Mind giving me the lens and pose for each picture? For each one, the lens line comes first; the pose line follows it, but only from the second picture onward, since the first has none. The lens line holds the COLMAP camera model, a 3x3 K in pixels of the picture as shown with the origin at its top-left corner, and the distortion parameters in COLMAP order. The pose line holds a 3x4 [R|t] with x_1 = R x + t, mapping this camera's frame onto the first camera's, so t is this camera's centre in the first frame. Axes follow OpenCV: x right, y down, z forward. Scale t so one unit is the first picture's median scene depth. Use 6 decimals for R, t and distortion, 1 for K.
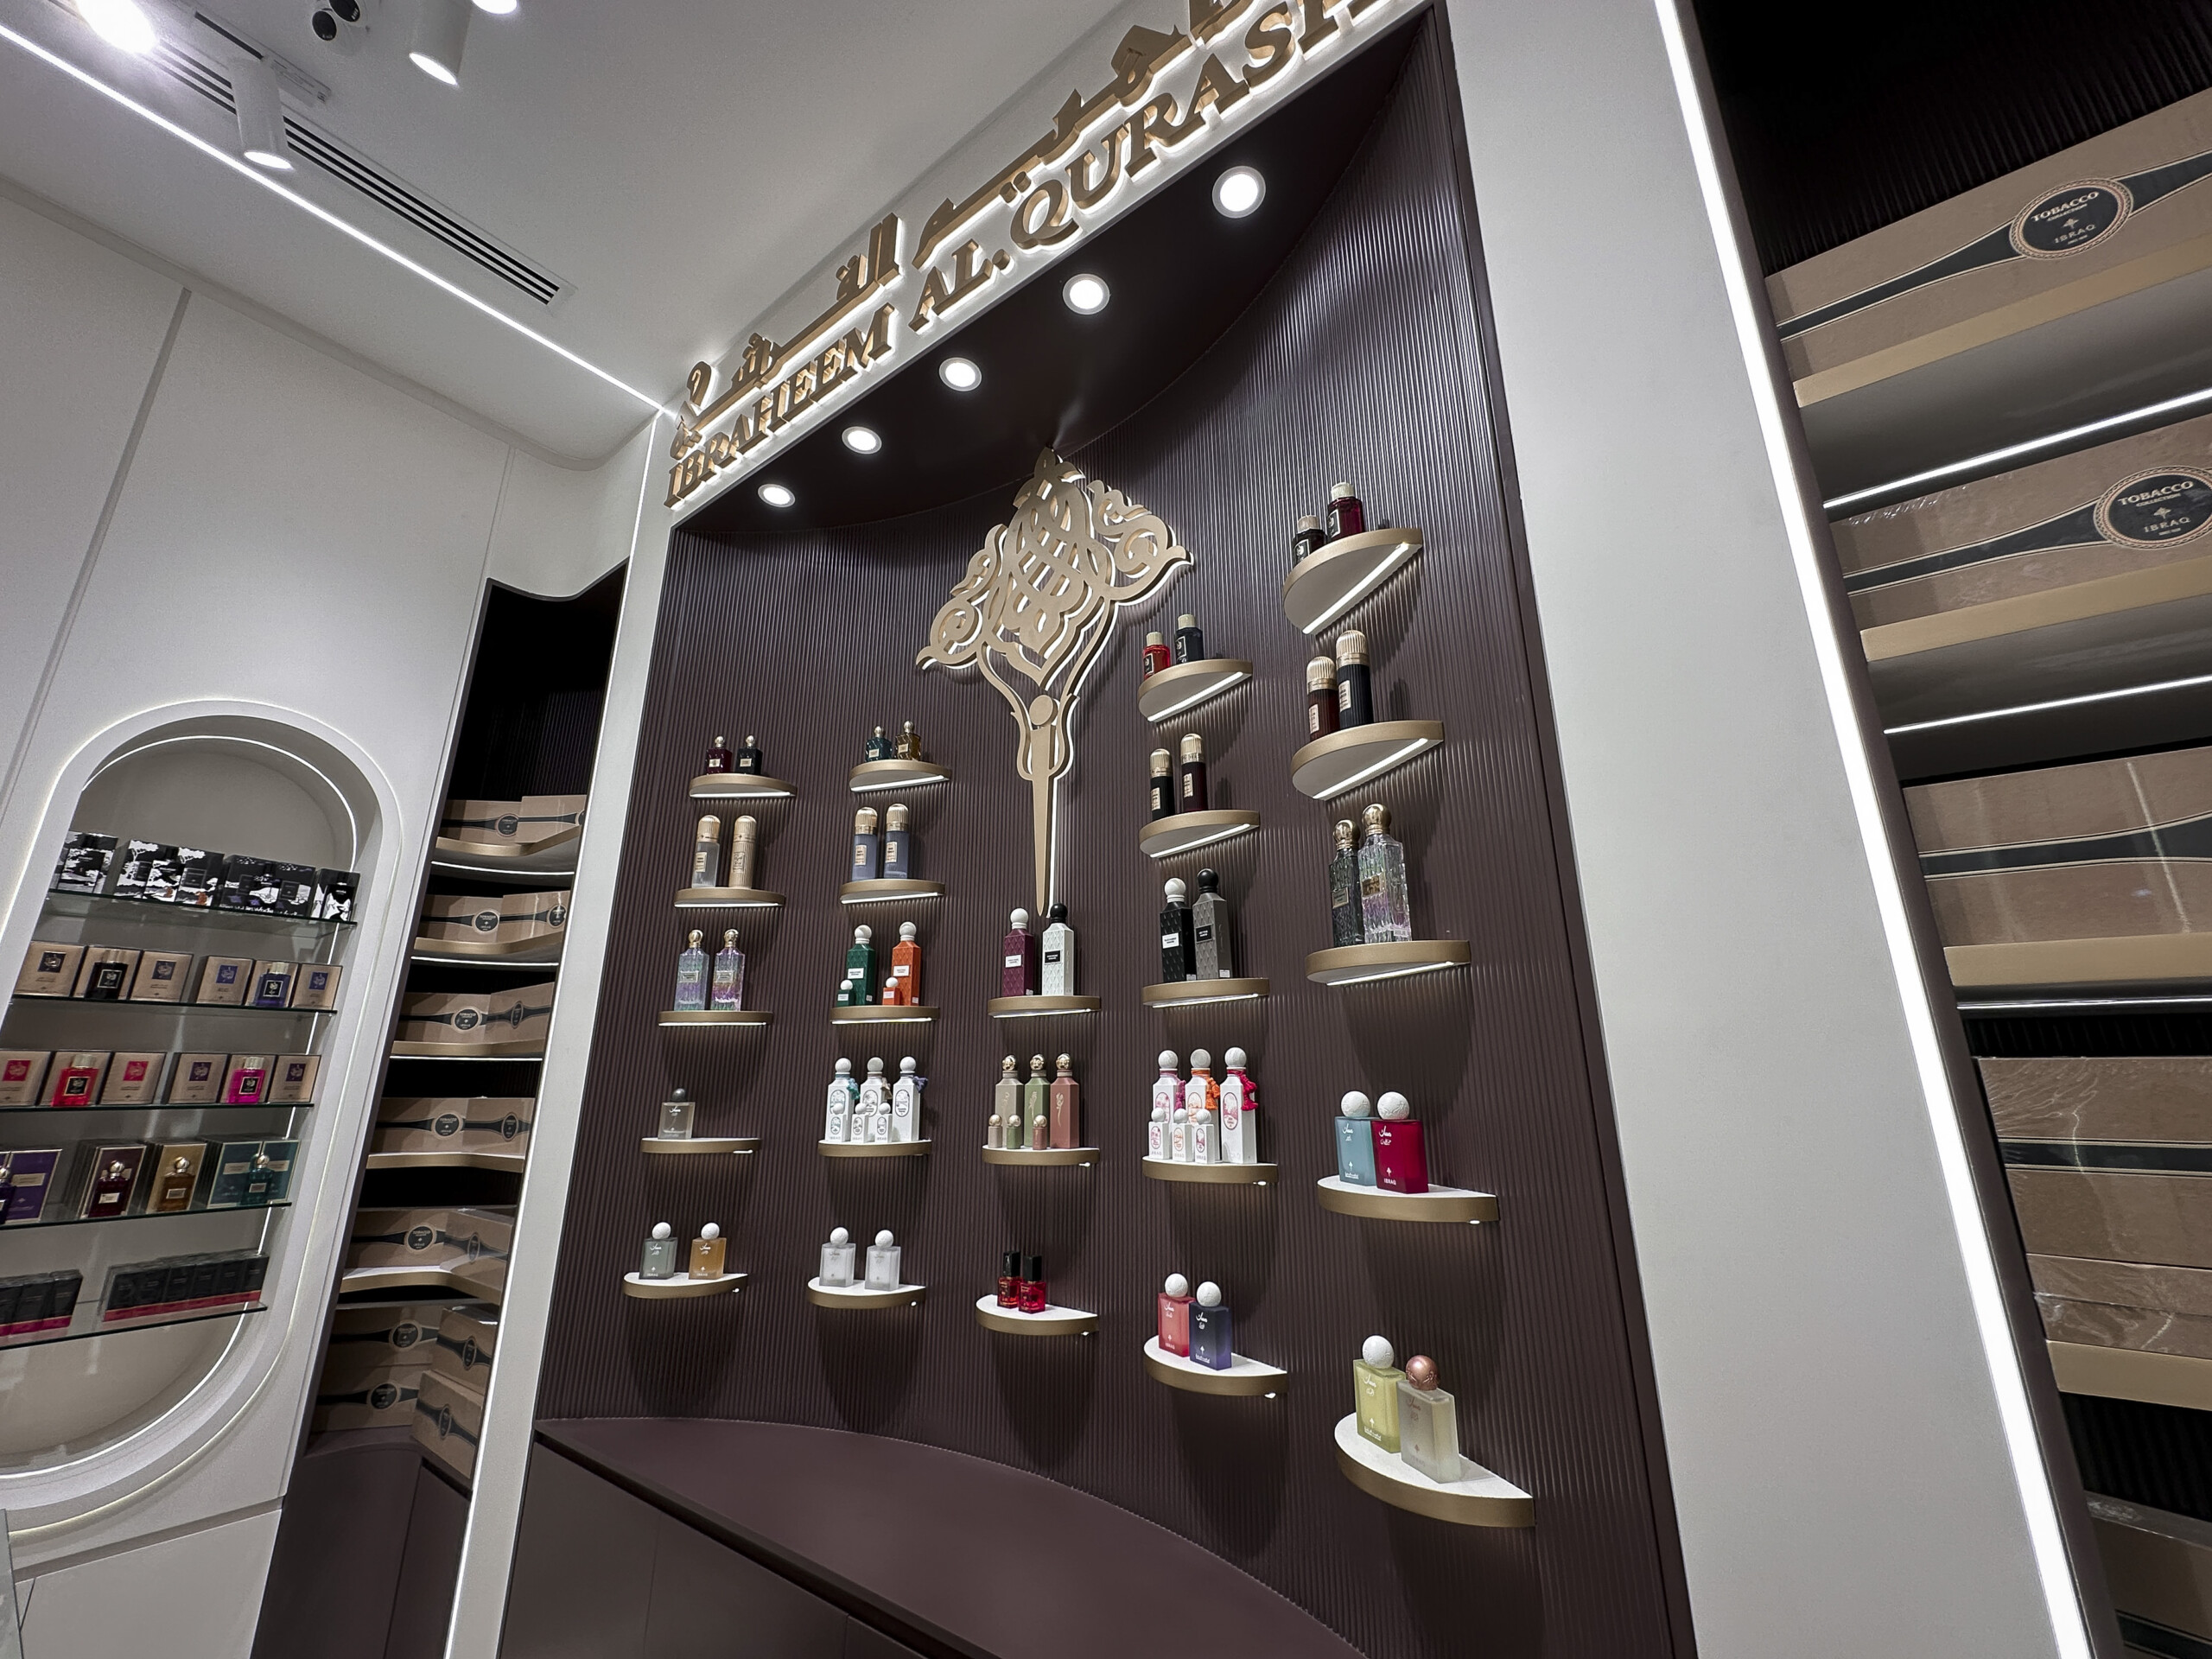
lens RADIAL K [[885.8, 0, 1108.0], [0, 885.8, 826.3], [0, 0, 1]] dist [-0.002556, -0.000057]
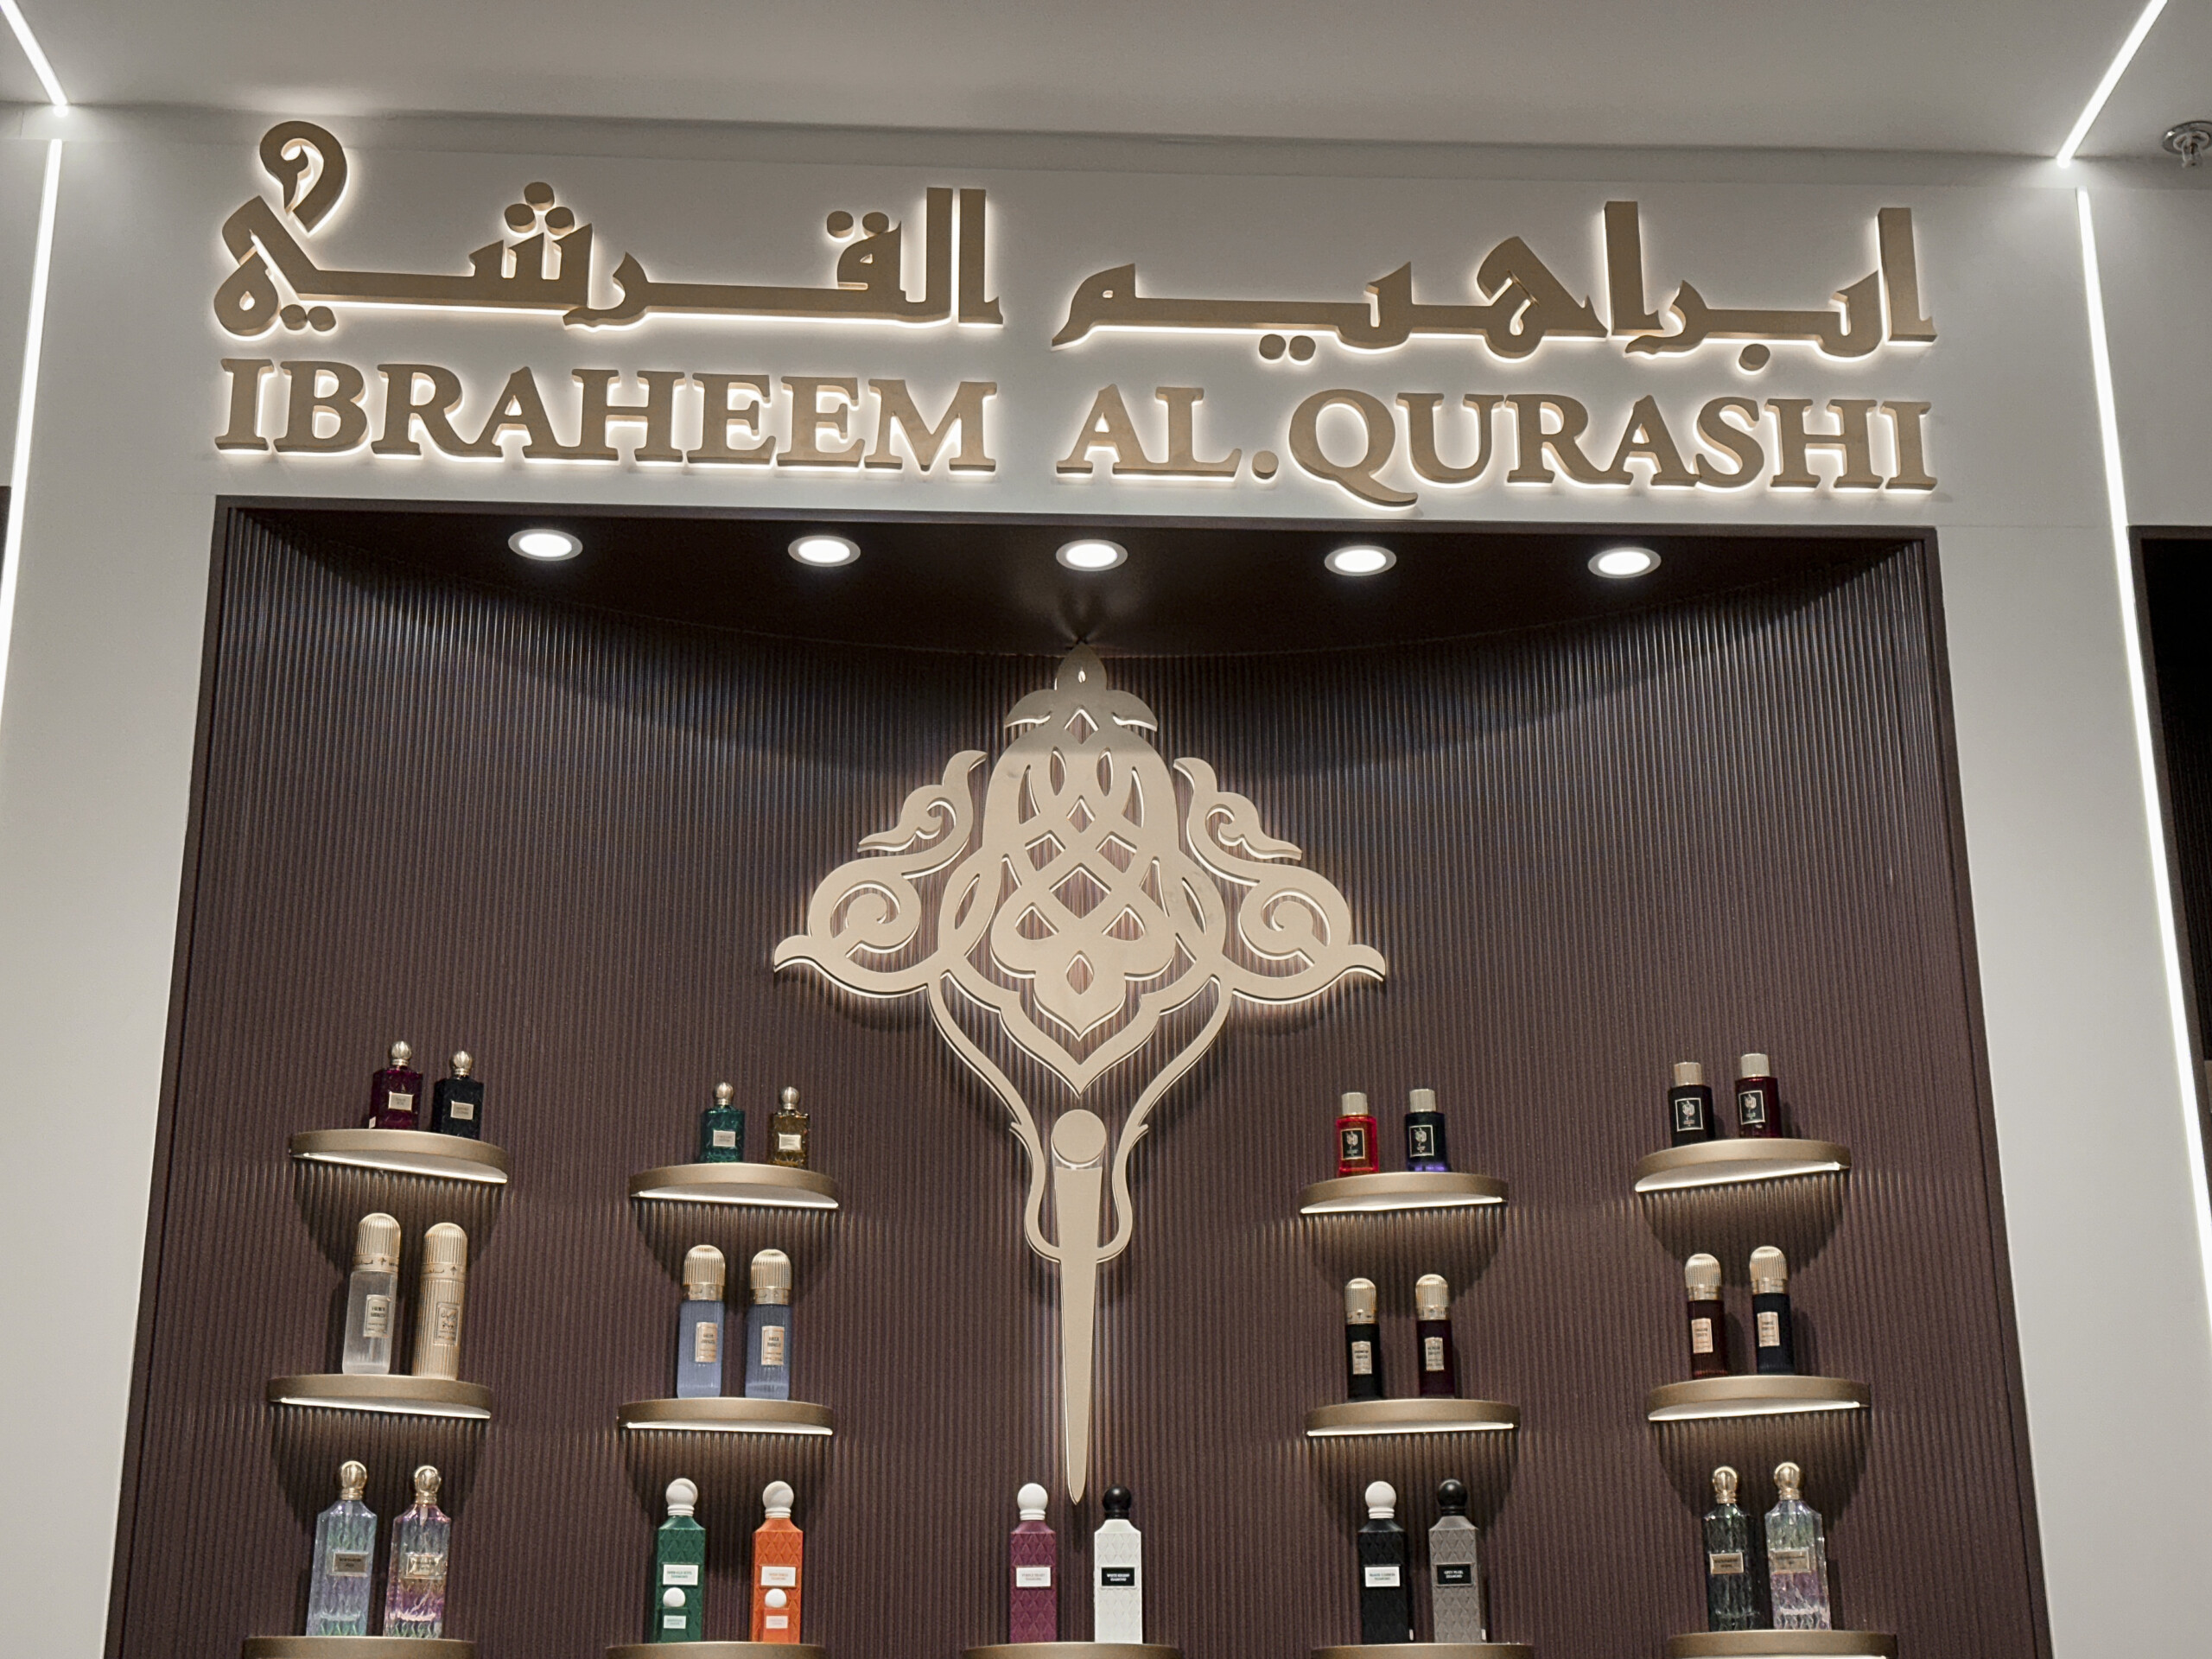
lens RADIAL K [[3126.4, 0, 1104.3], [0, 3126.4, 846.7], [0, 0, 1]] dist [0.152782, -0.048005]
pose [[0.769498, 0.200571, 0.606337, -1.410961], [-0.173797, 0.979339, -0.103393, -0.113035], [-0.614547, -0.025819, 0.788458, -0.658275]]
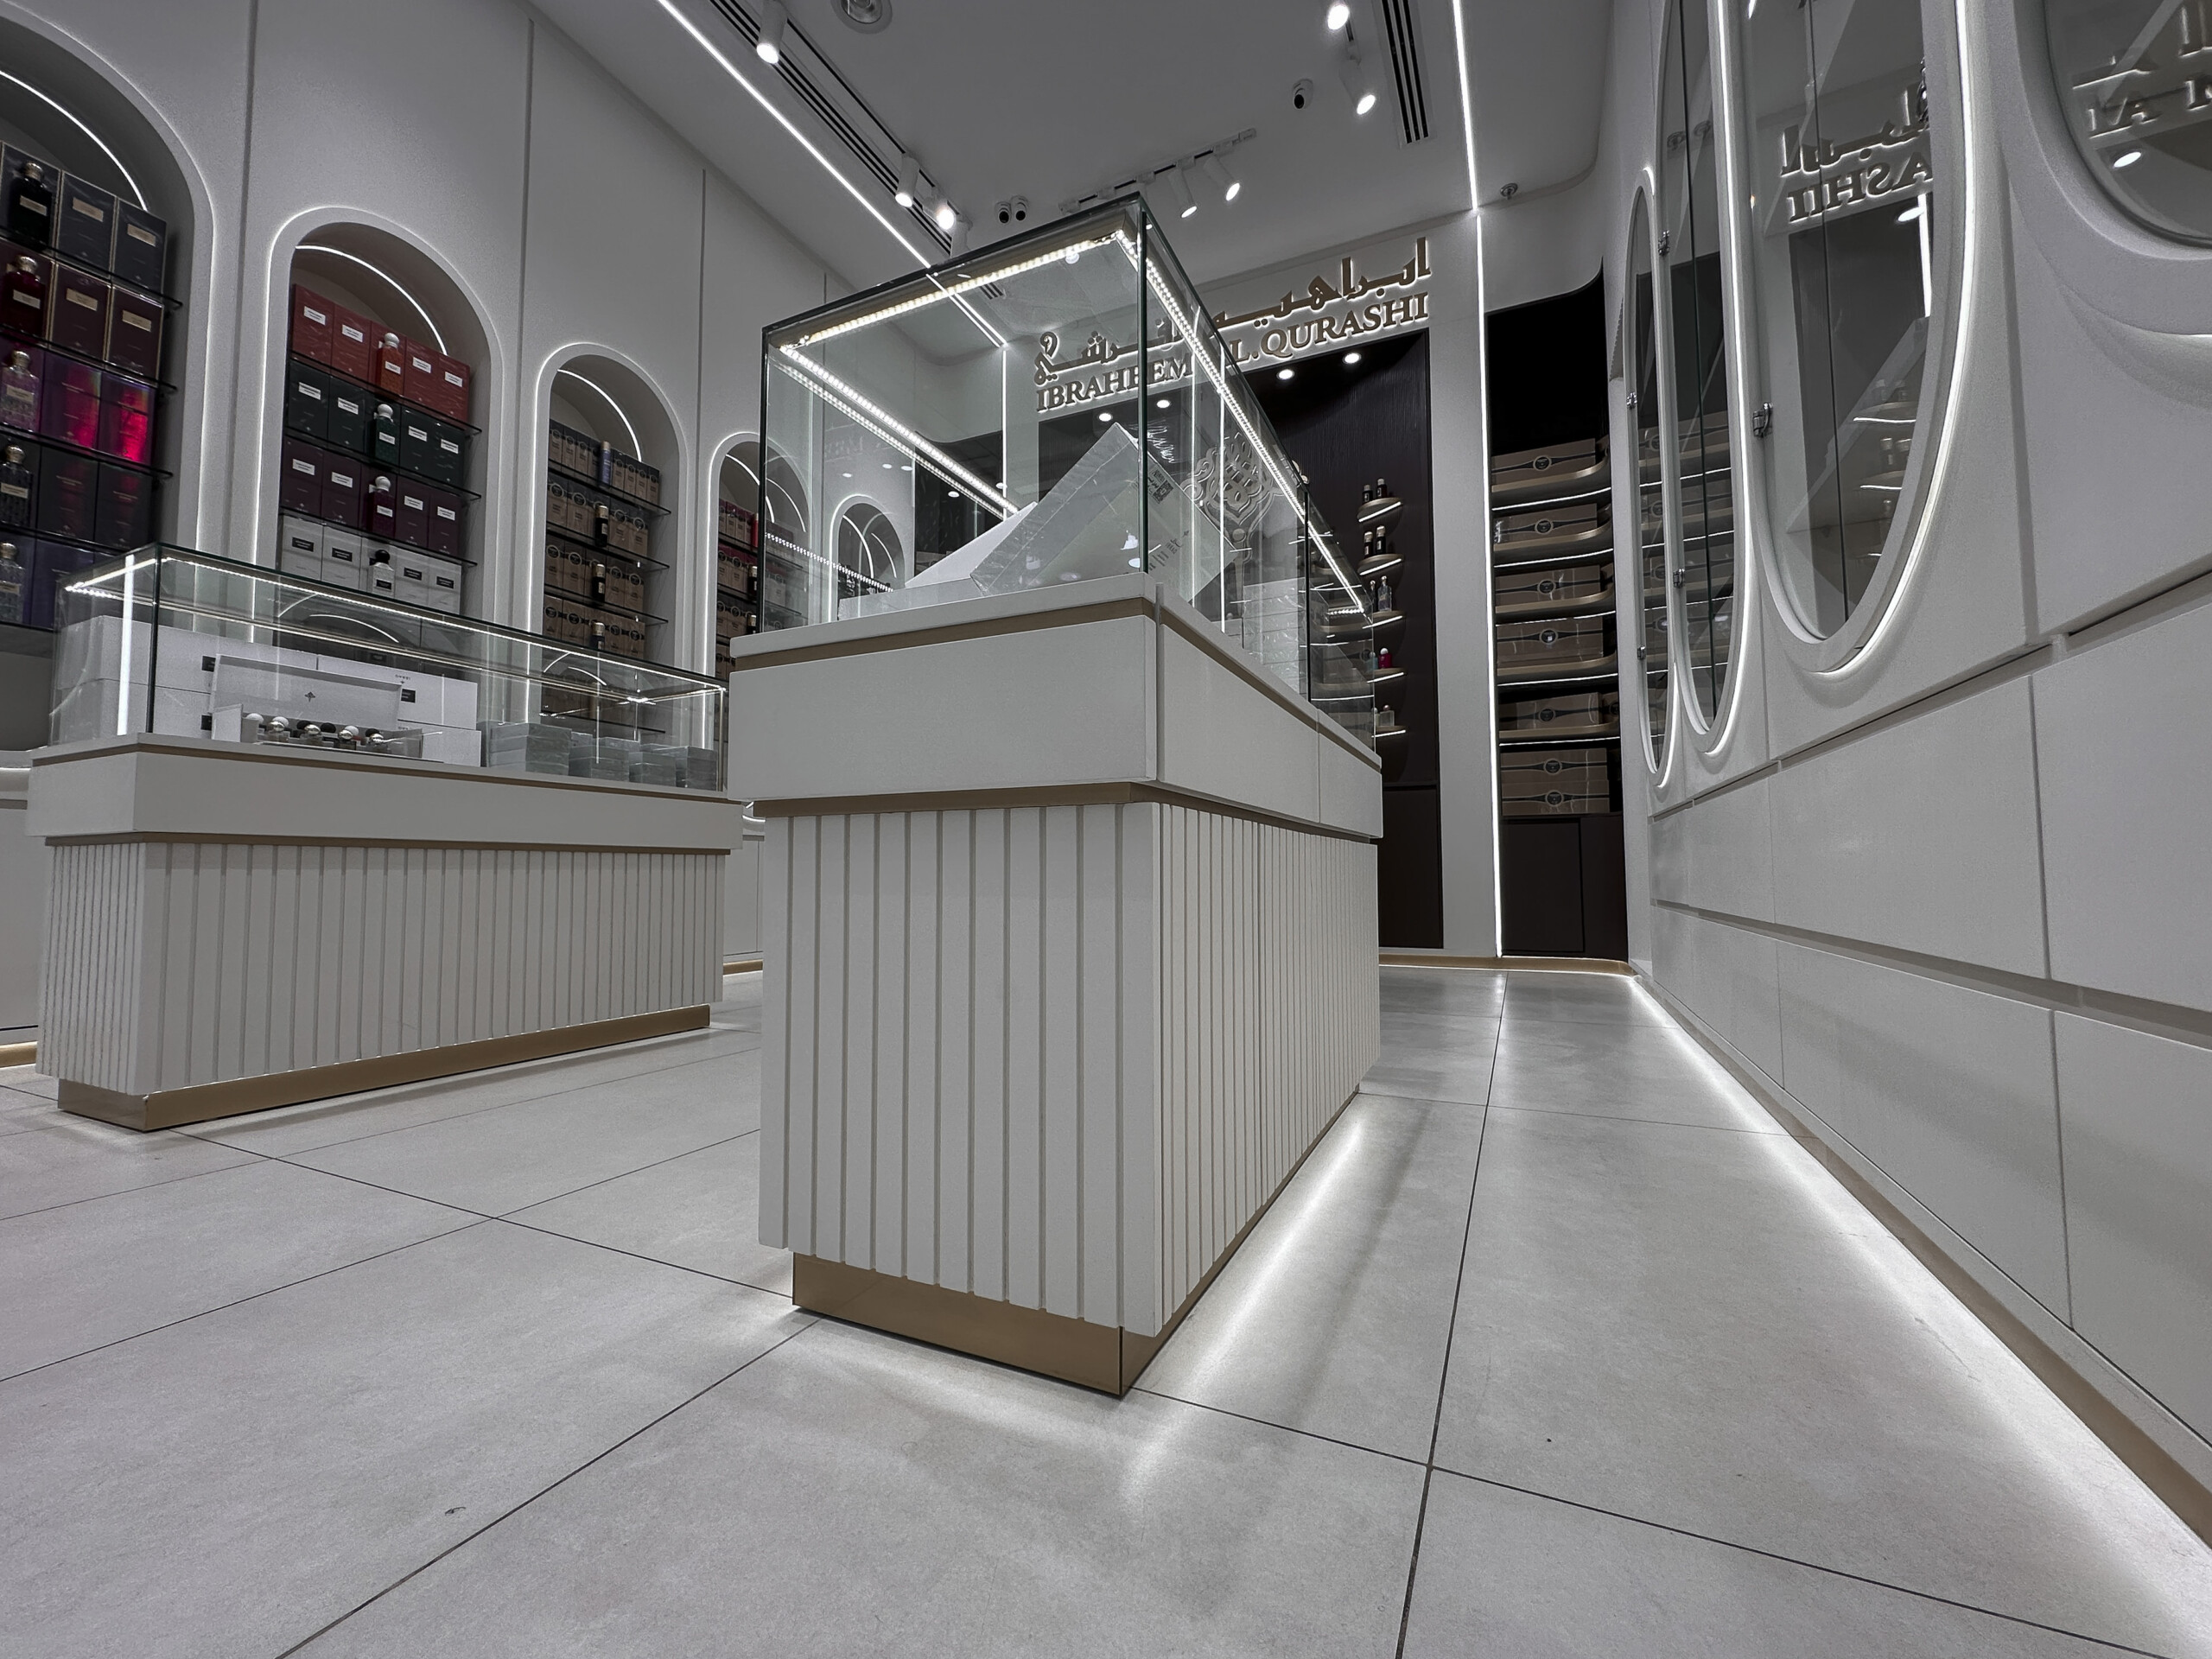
lens RADIAL K [[885.8, 0, 1108.0], [0, 885.8, 826.3], [0, 0, 1]] dist [-0.002556, -0.000057]
pose [[0.977586, 0.009932, 0.210301, -1.007327], [-0.056535, 0.974583, 0.216775, 0.160837], [-0.202803, -0.223806, 0.953300, -1.597509]]
